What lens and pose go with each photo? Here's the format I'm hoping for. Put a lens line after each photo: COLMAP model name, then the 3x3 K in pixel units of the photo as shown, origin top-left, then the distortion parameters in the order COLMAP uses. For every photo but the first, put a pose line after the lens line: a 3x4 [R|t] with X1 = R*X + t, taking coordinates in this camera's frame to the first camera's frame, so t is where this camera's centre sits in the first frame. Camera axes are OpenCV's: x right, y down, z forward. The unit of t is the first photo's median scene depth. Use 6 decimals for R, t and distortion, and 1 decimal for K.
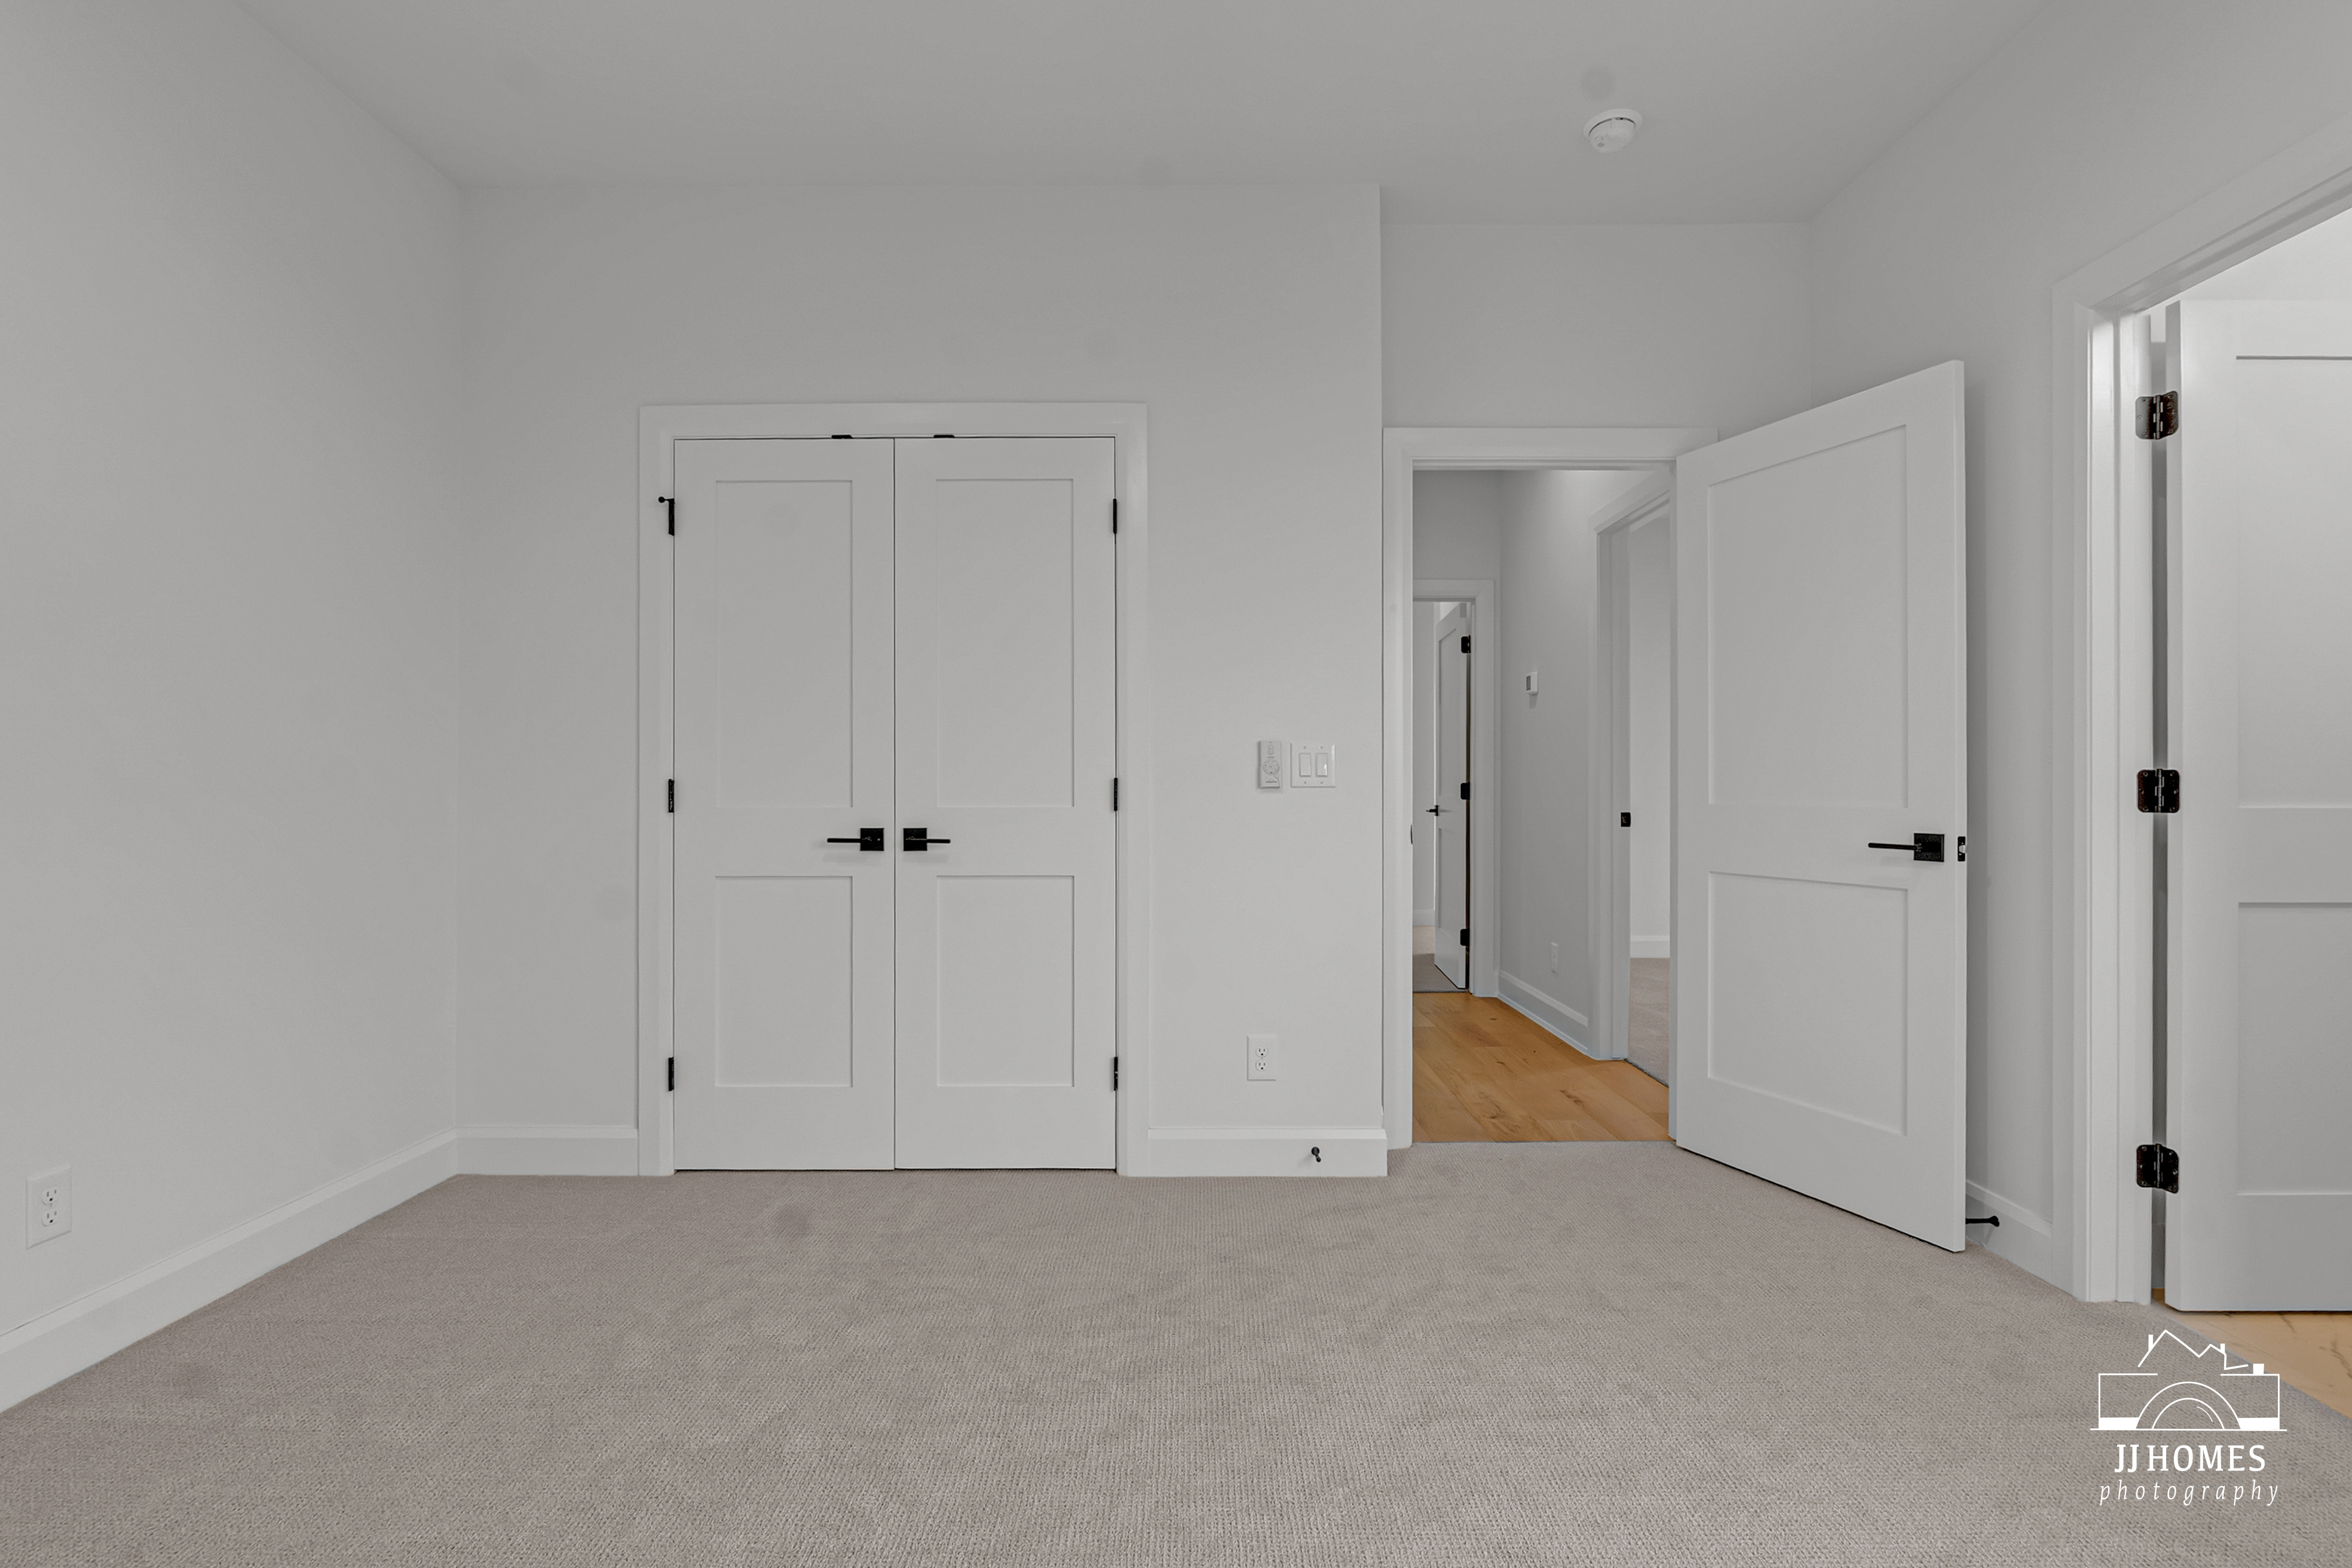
lens RADIAL K [[1129.8, 0, 1177.1], [0, 1129.8, 782.9], [0, 0, 1]] dist [-0.003585, -0.000144]
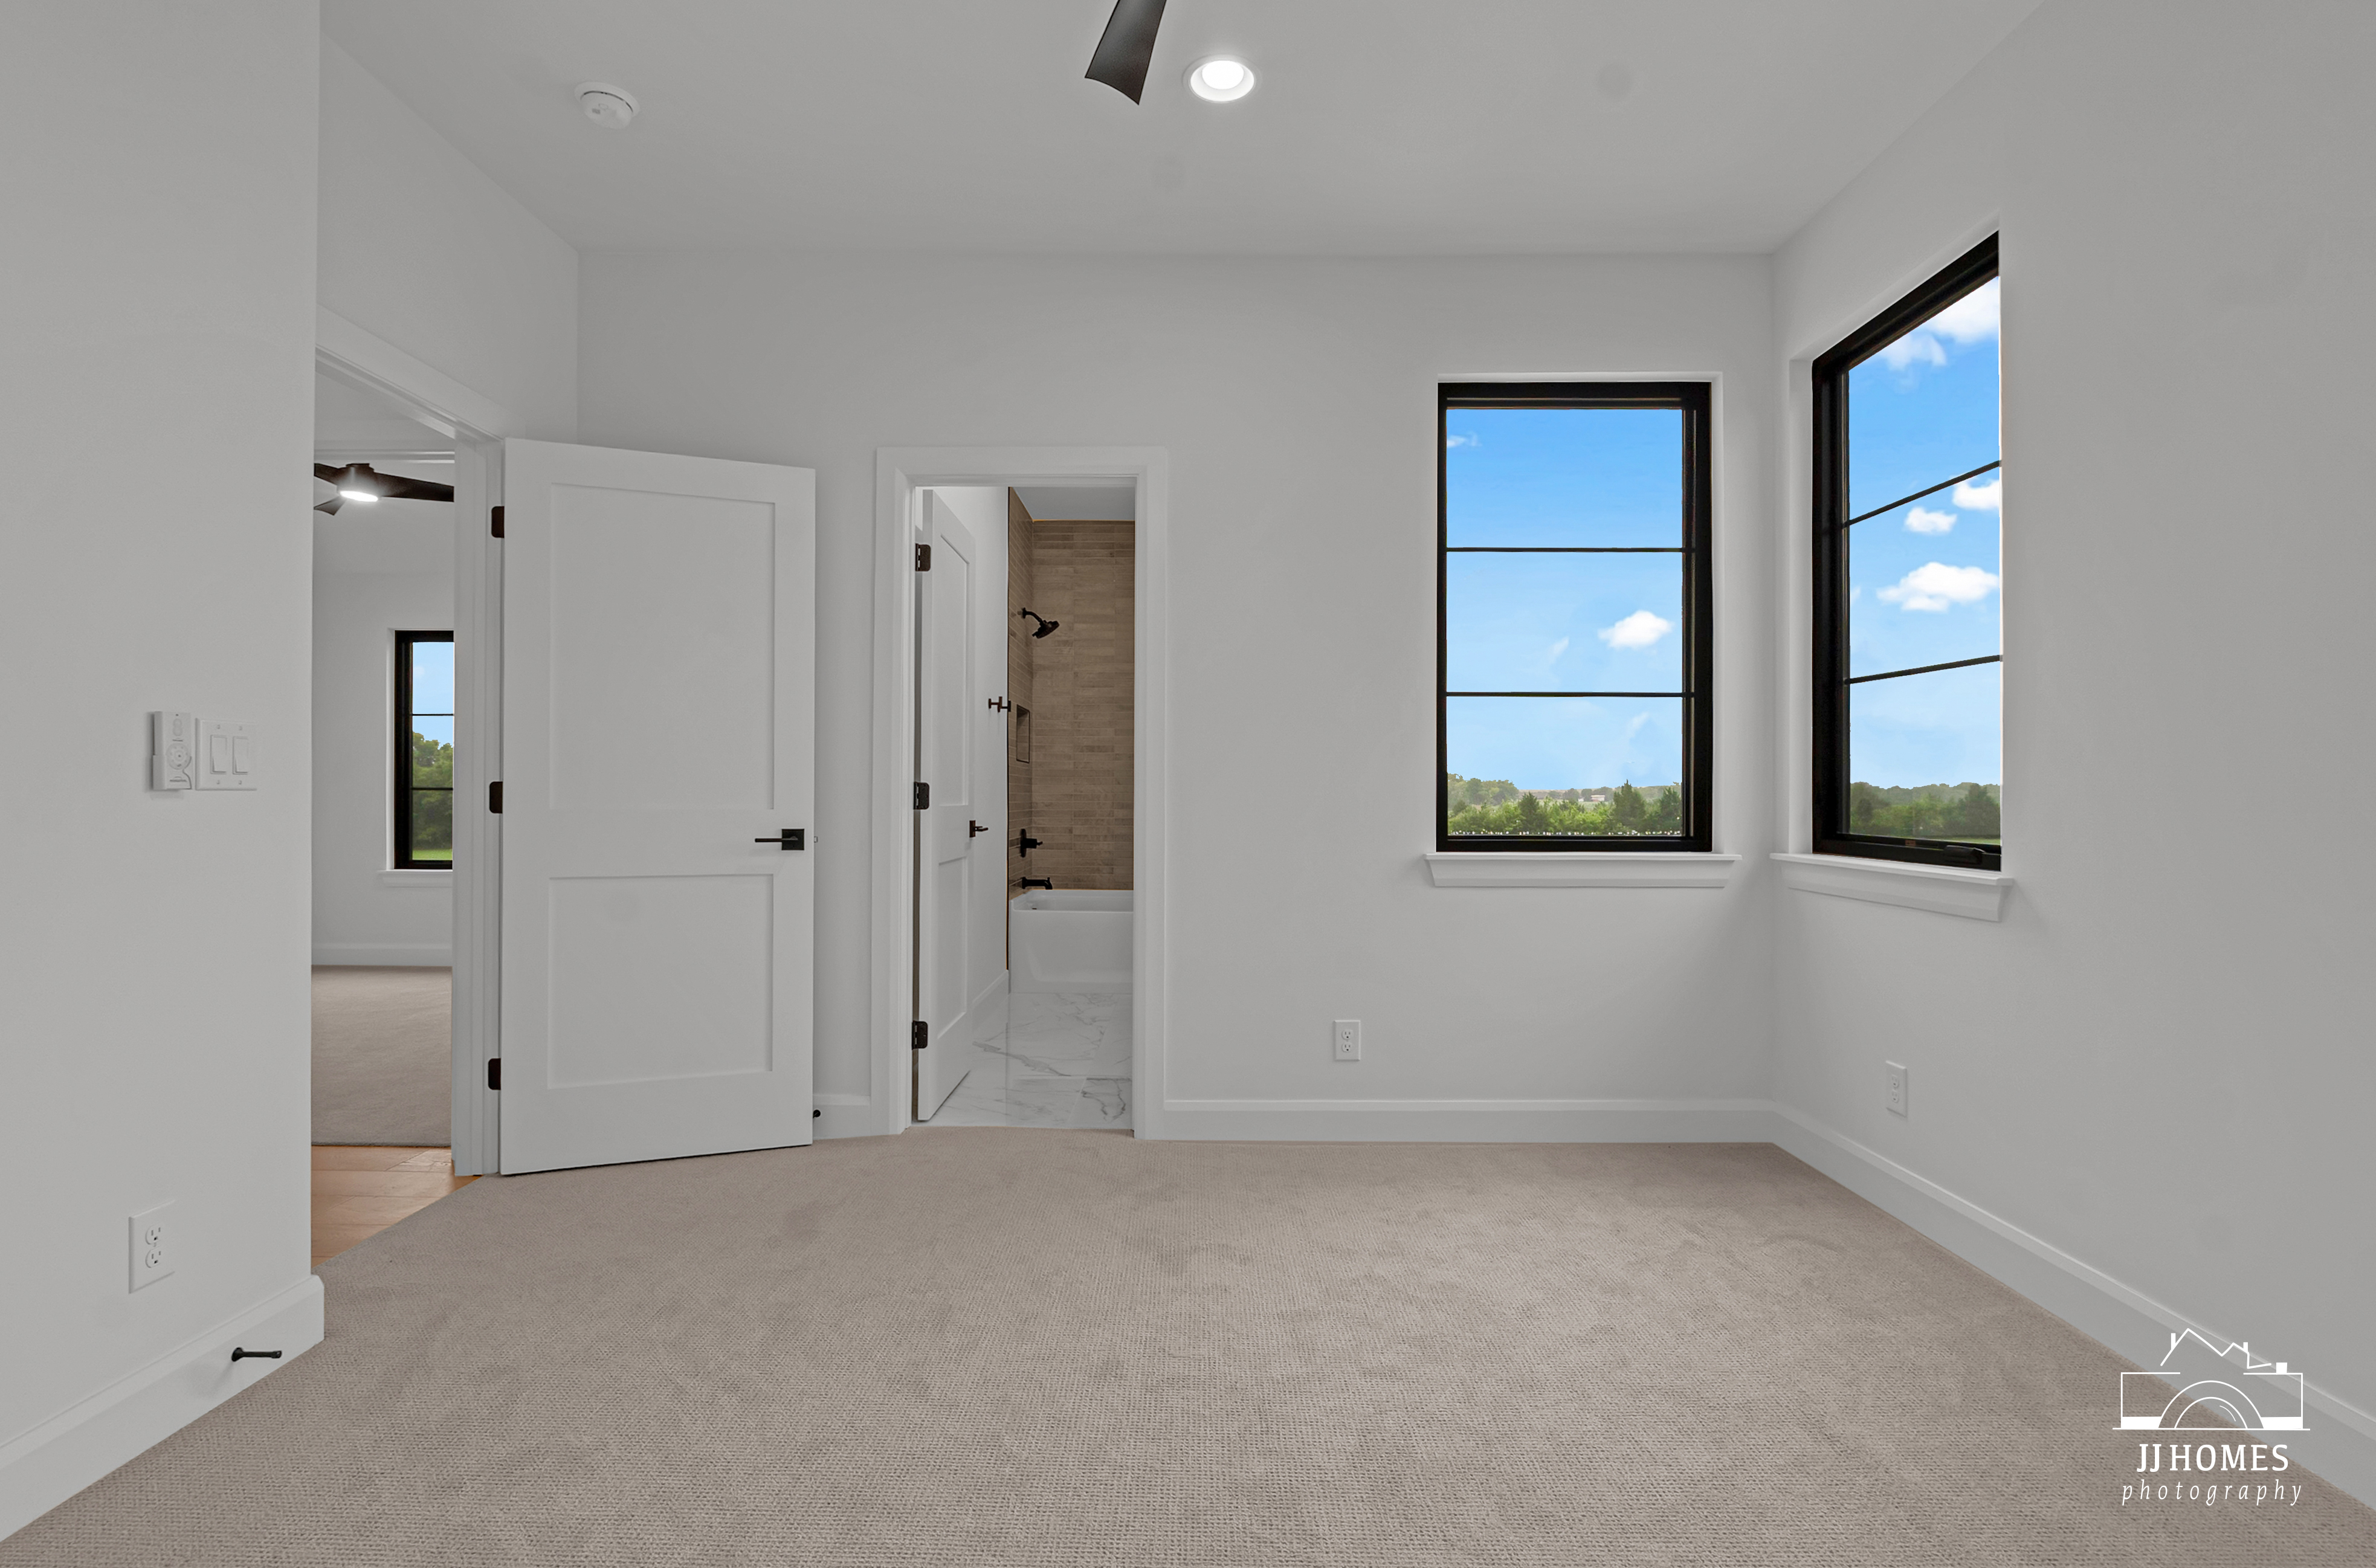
lens RADIAL K [[1129.6, 0, 1188.8], [0, 1129.6, 790.3], [0, 0, 1]] dist [0.000359, 0.000120]
pose [[0.004668, 0.003847, 0.999982, -0.624900], [-0.008189, 0.999959, -0.003809, 0.002408], [-0.999956, -0.008172, 0.004699, 0.547039]]
